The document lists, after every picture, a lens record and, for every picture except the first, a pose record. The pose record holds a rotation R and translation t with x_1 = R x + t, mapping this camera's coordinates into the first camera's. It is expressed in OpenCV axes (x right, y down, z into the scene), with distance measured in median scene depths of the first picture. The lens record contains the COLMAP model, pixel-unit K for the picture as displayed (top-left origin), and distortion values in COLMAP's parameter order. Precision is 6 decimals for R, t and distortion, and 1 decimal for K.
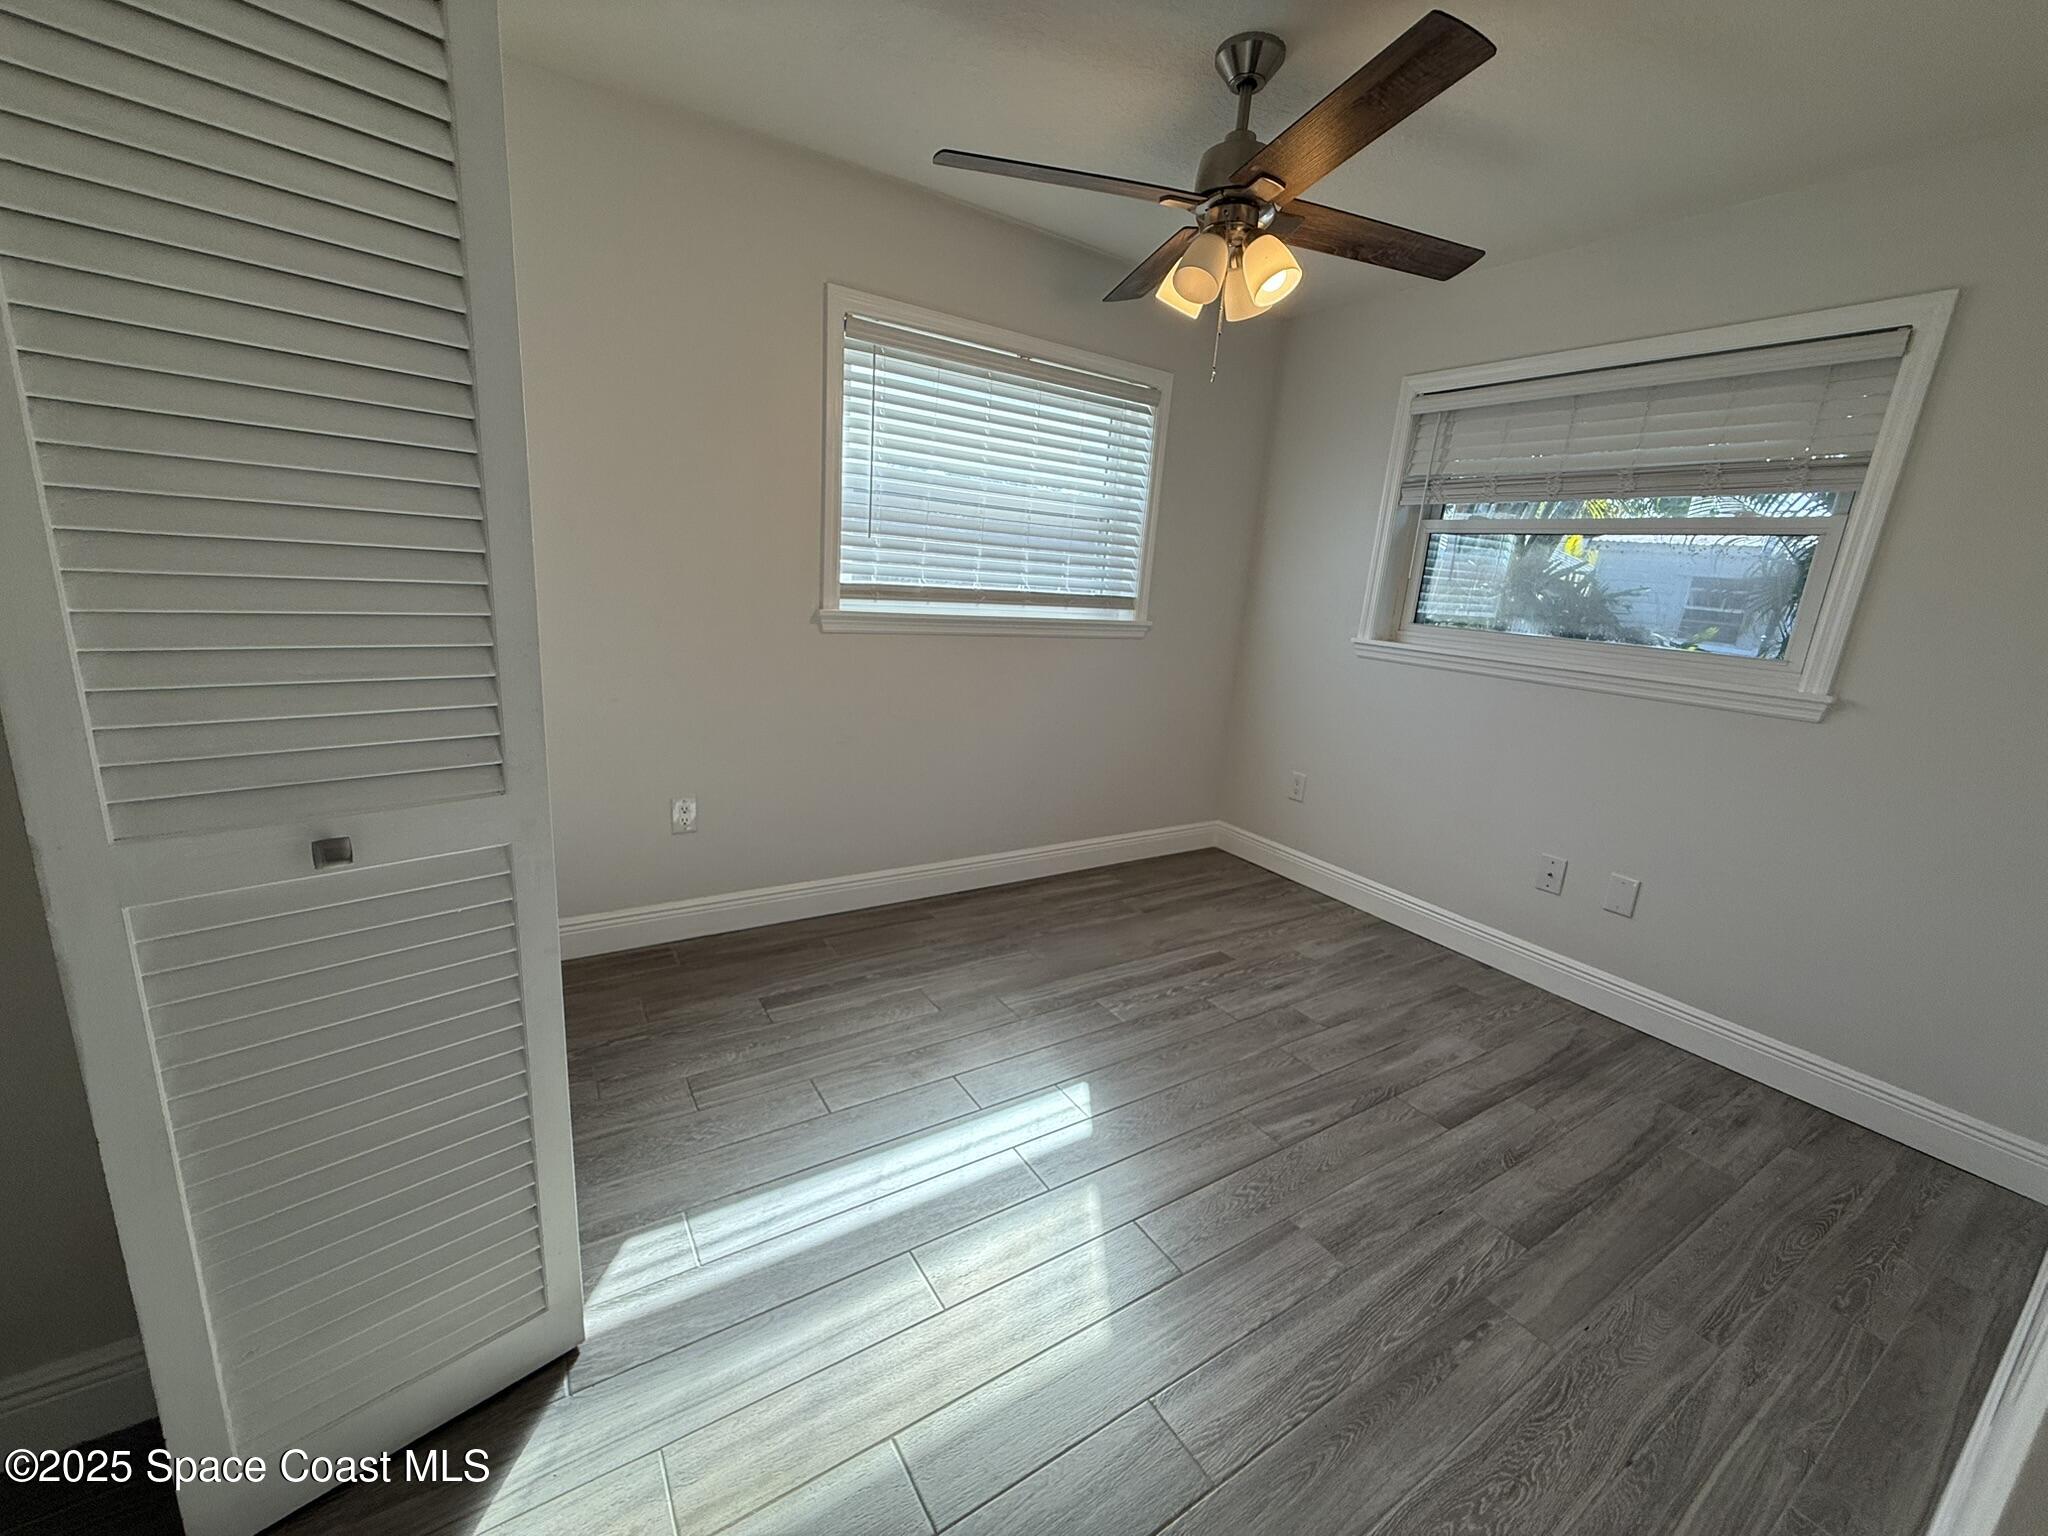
lens RADIAL K [[811.0, 0, 1013.7], [0, 811.0, 768.1], [0, 0, 1]] dist [-0.000249, 0.000182]
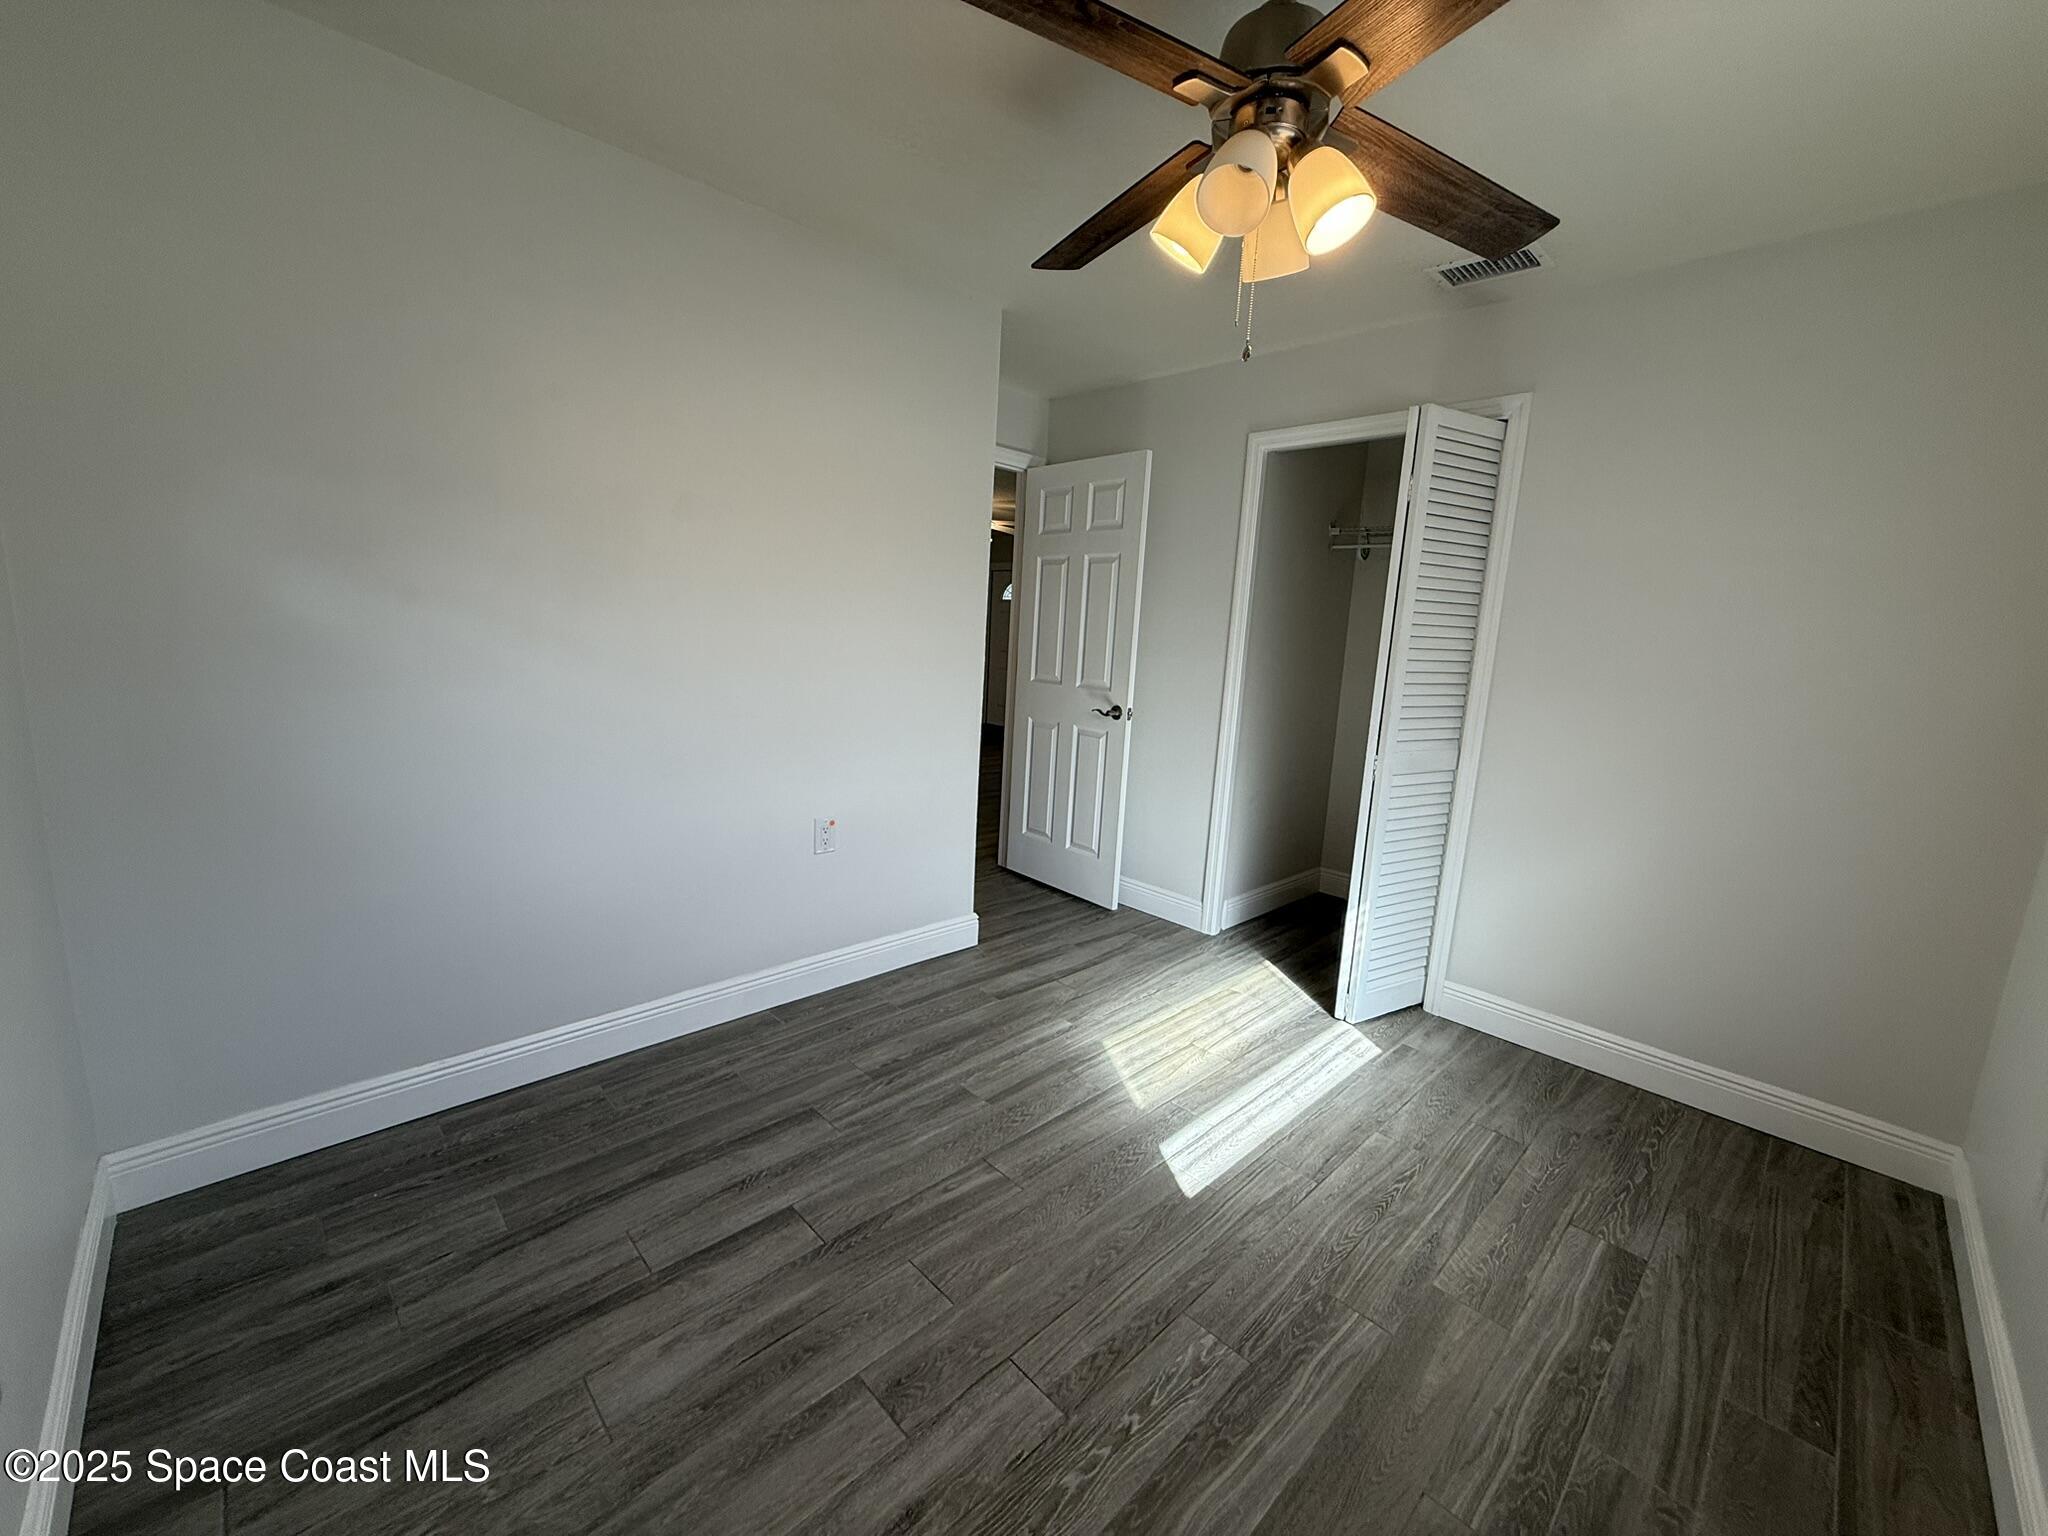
lens RADIAL K [[811.0, 0, 1025.3], [0, 811.0, 766.9], [0, 0, 1]] dist [-0.000249, 0.000182]
pose [[-0.969579, -0.084822, -0.229611, 0.535609], [-0.169574, 0.909237, 0.380174, -0.374552], [0.176523, 0.407545, -0.895961, 1.653975]]
